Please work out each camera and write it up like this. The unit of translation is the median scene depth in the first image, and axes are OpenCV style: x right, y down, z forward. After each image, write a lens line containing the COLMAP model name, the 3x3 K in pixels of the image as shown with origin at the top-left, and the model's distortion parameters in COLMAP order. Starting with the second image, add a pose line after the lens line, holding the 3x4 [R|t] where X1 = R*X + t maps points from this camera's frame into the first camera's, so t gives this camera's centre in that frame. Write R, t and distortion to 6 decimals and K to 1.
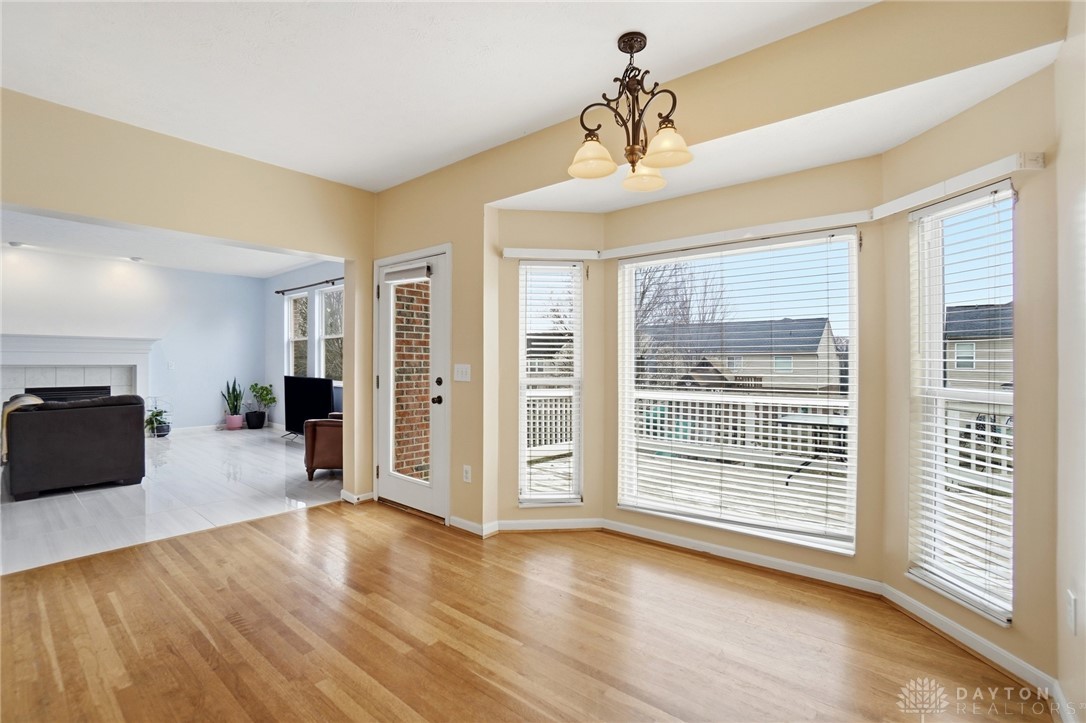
lens RADIAL K [[488.9, 0, 540.6], [0, 488.9, 355.2], [0, 0, 1]] dist [-0.064681, 0.020758]
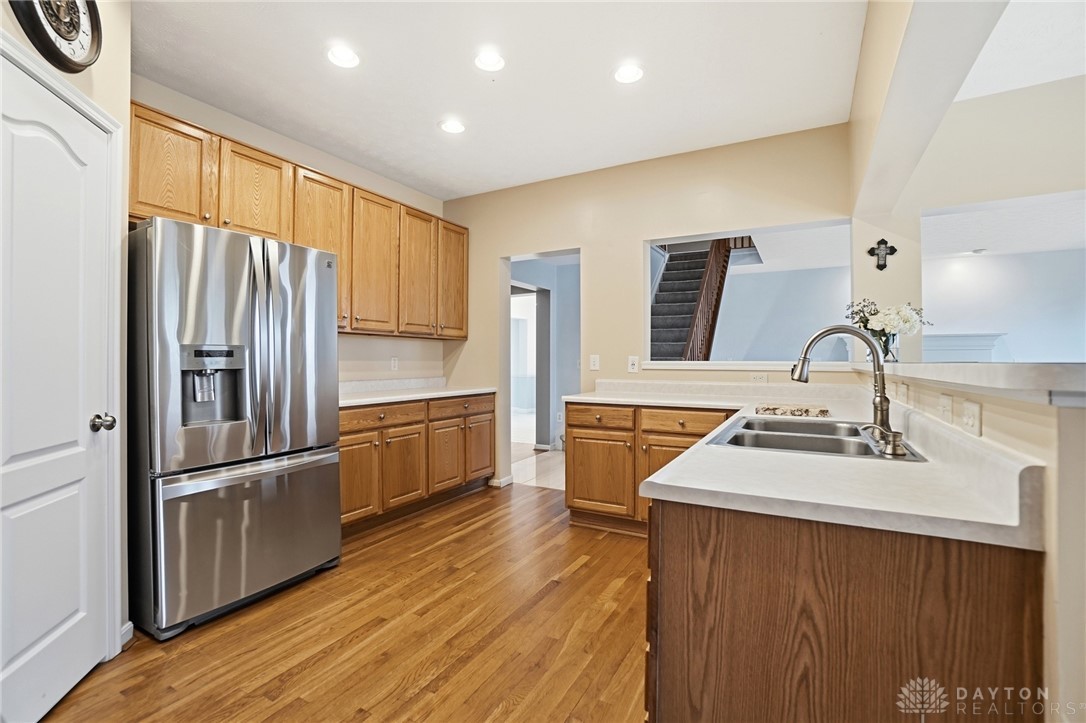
lens RADIAL K [[488.1, 0, 541.6], [0, 488.1, 358.4], [0, 0, 1]] dist [-0.065362, 0.024748]
pose [[0.183730, -0.005436, -0.982962, -0.166981], [0.007226, 0.999965, -0.004180, 0.021679], [0.982950, -0.006334, 0.183763, -0.098698]]
